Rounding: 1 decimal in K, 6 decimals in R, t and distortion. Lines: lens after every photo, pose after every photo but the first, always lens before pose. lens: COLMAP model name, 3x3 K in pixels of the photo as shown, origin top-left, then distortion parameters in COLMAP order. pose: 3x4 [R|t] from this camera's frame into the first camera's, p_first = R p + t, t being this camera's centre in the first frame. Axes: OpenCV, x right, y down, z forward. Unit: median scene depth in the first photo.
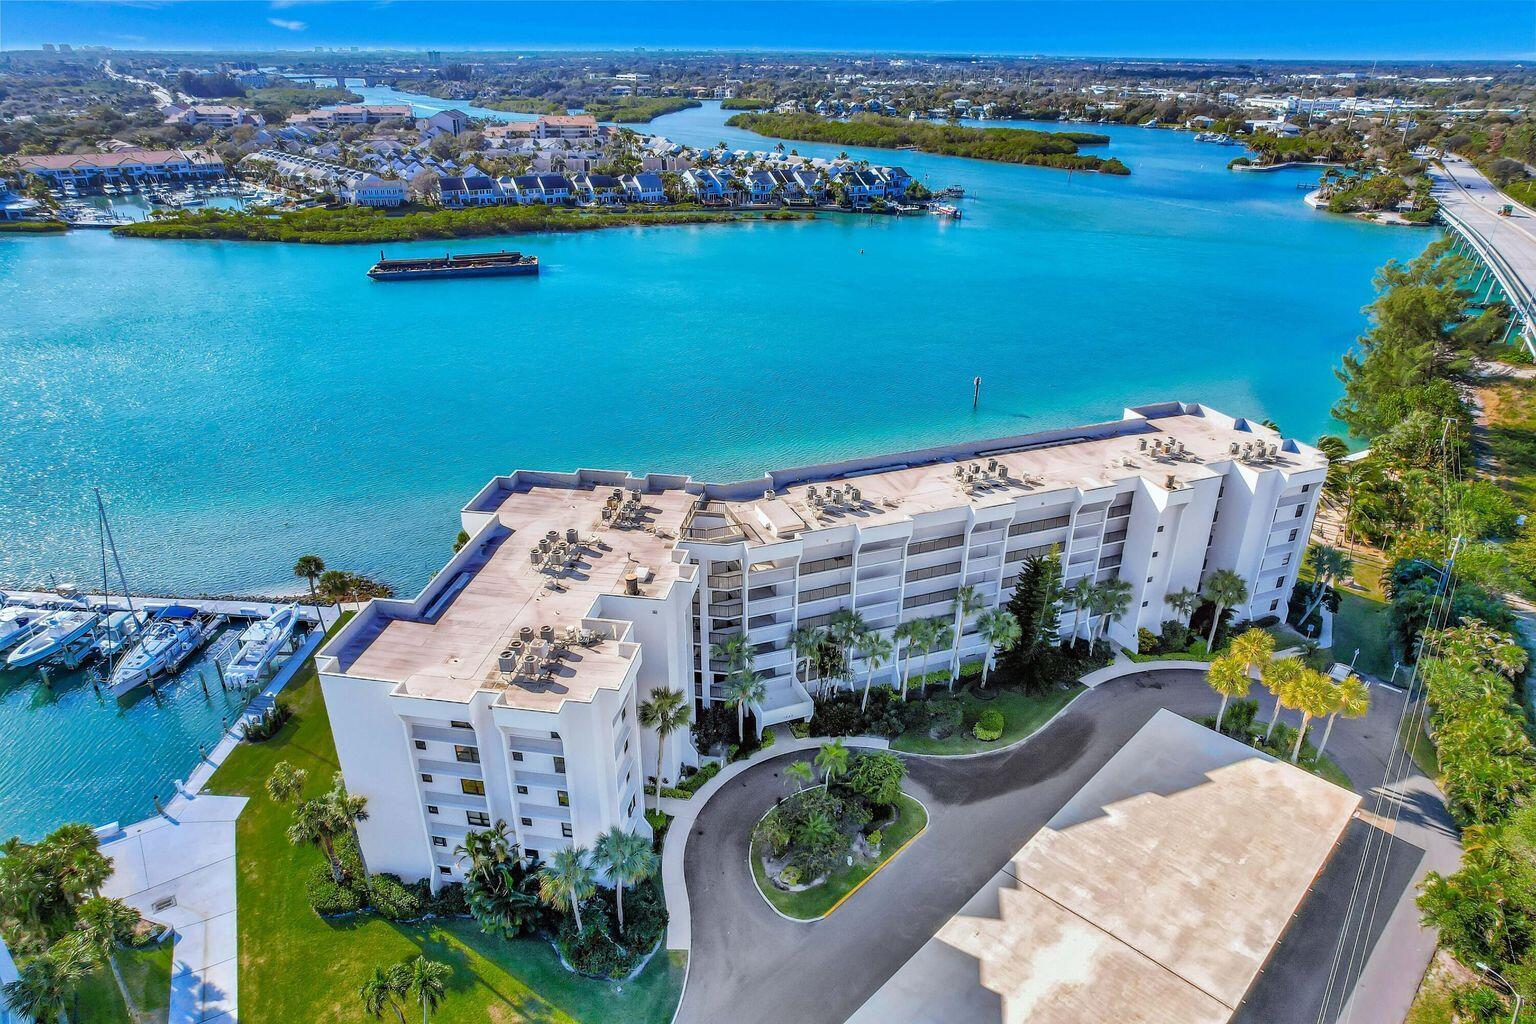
lens RADIAL K [[977.8, 0, 767.9], [0, 977.8, 534.6], [0, 0, 1]] dist [-0.082497, 0.072187]
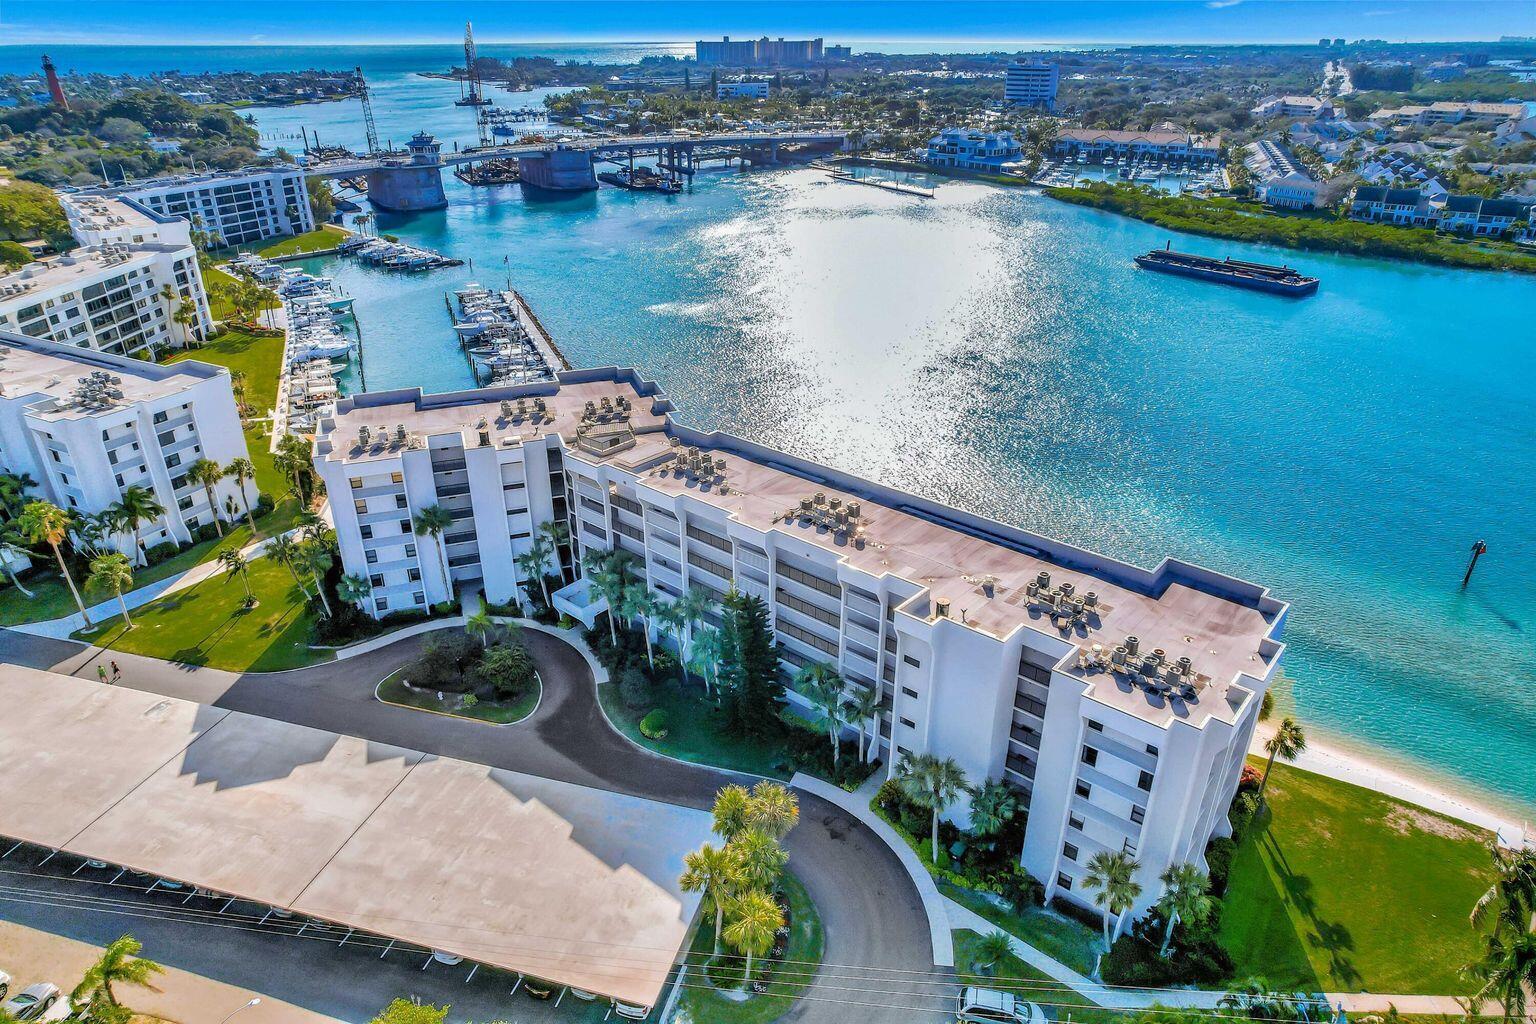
lens RADIAL K [[977.8, 0, 767.9], [0, 977.8, 534.6], [0, 0, 1]] dist [-0.082497, 0.072187]
pose [[0.471696, 0.397492, -0.787085, 0.774389], [-0.392546, 0.893957, 0.216214, -0.182788], [0.789563, 0.206980, 0.577710, 0.382325]]
